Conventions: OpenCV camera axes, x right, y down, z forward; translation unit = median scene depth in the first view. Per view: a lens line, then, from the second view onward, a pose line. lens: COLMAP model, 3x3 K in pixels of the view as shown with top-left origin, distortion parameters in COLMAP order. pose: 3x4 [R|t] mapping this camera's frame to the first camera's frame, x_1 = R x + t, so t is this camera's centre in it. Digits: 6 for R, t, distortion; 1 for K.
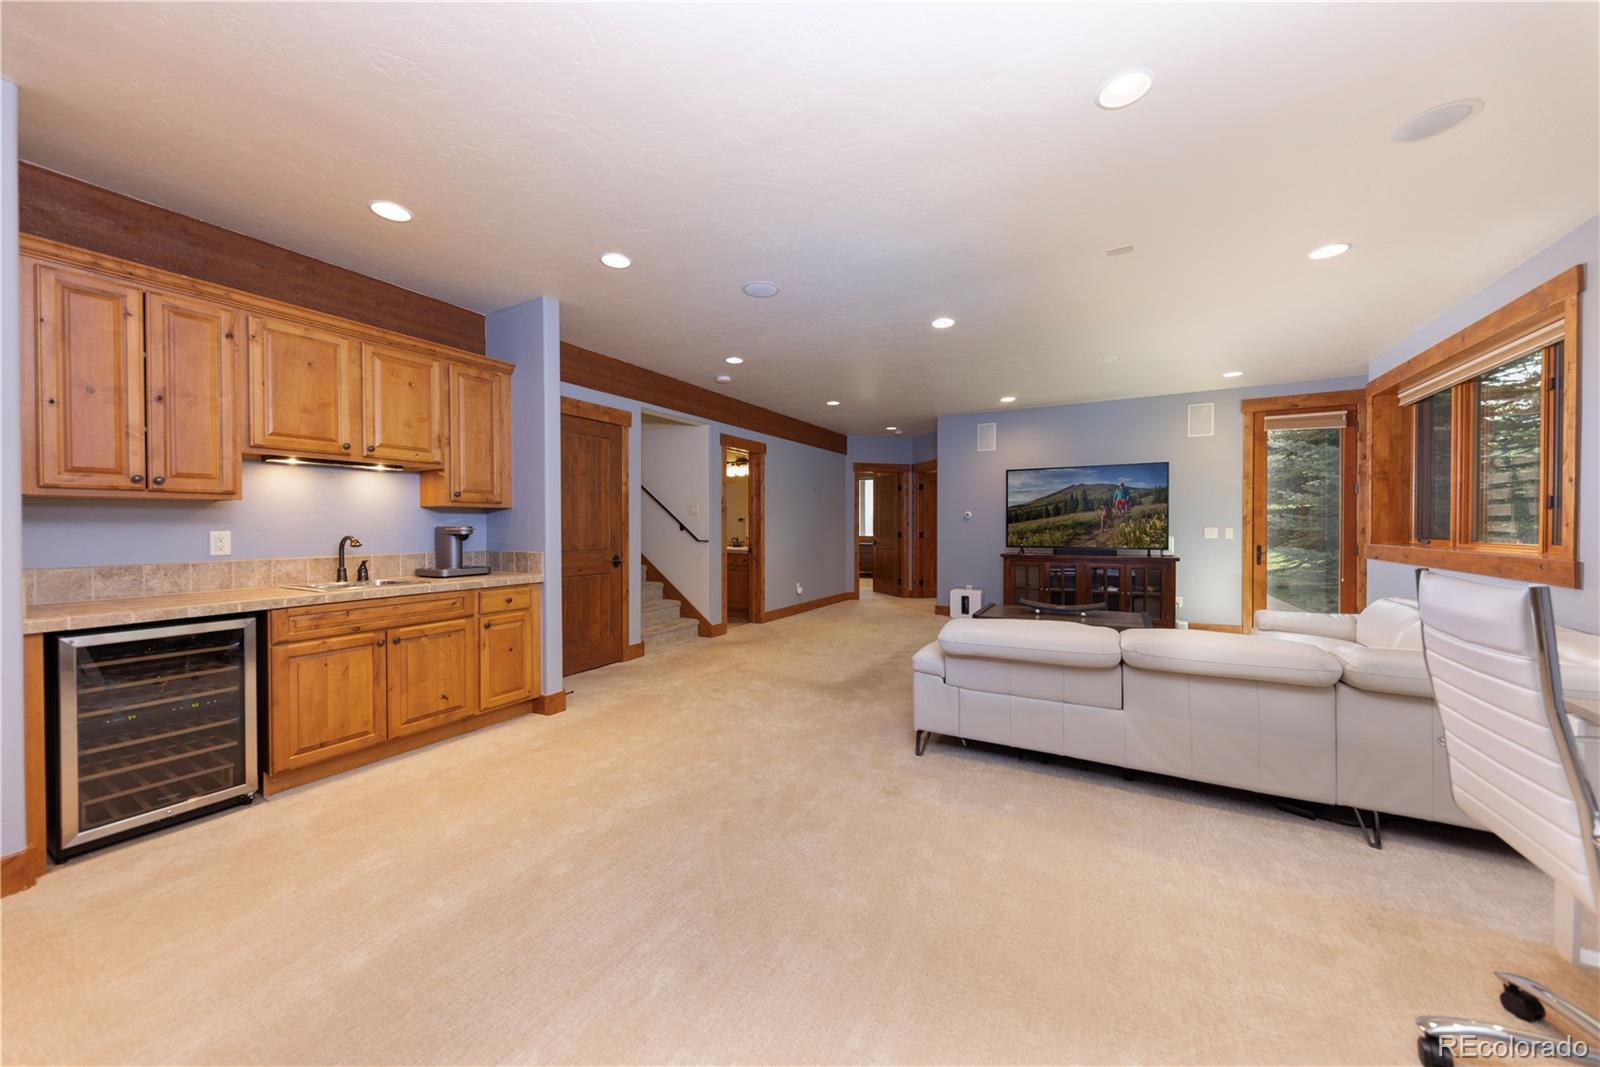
lens RADIAL K [[556.0, 0, 800.0], [0, 556.0, 533.5], [0, 0, 1]] dist [0.001933, -0.000118]
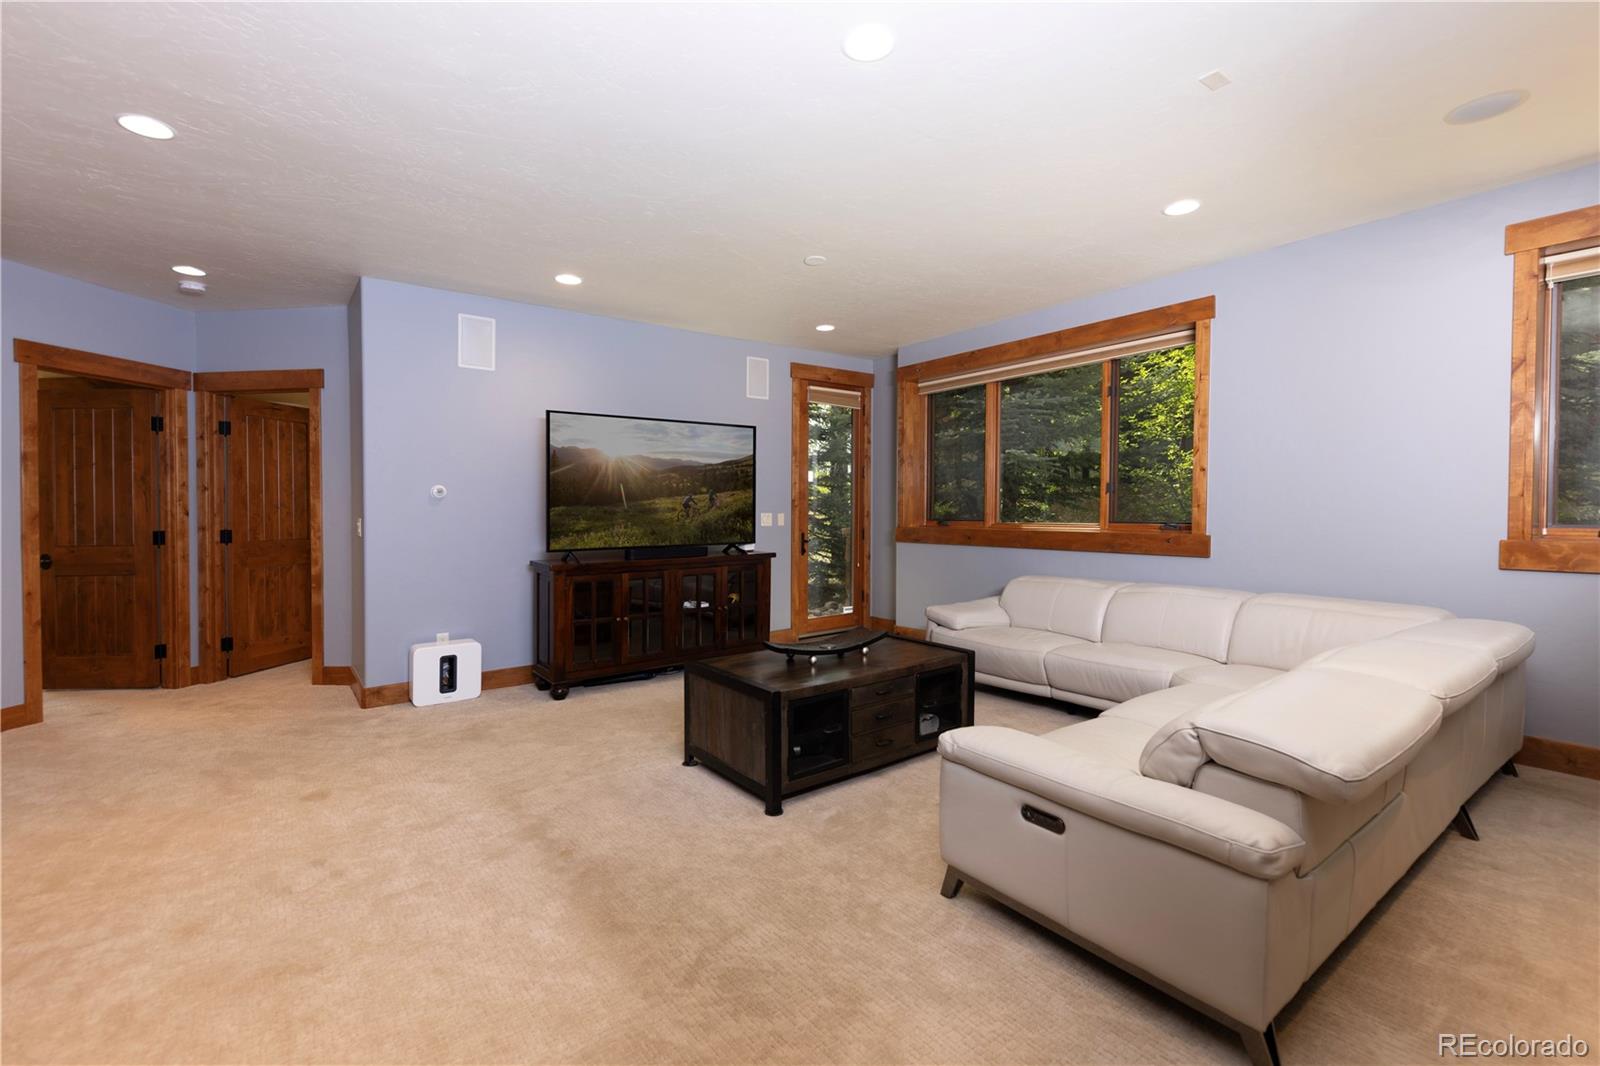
lens RADIAL K [[694.7, 0, 805.6], [0, 694.7, 522.5], [0, 0, 1]] dist [-0.001321, -0.000154]
pose [[0.387292, -0.019423, 0.921752, -0.174696], [0.022576, 0.999678, 0.011579, -0.007216], [-0.921681, 0.016325, 0.387606, 0.564432]]
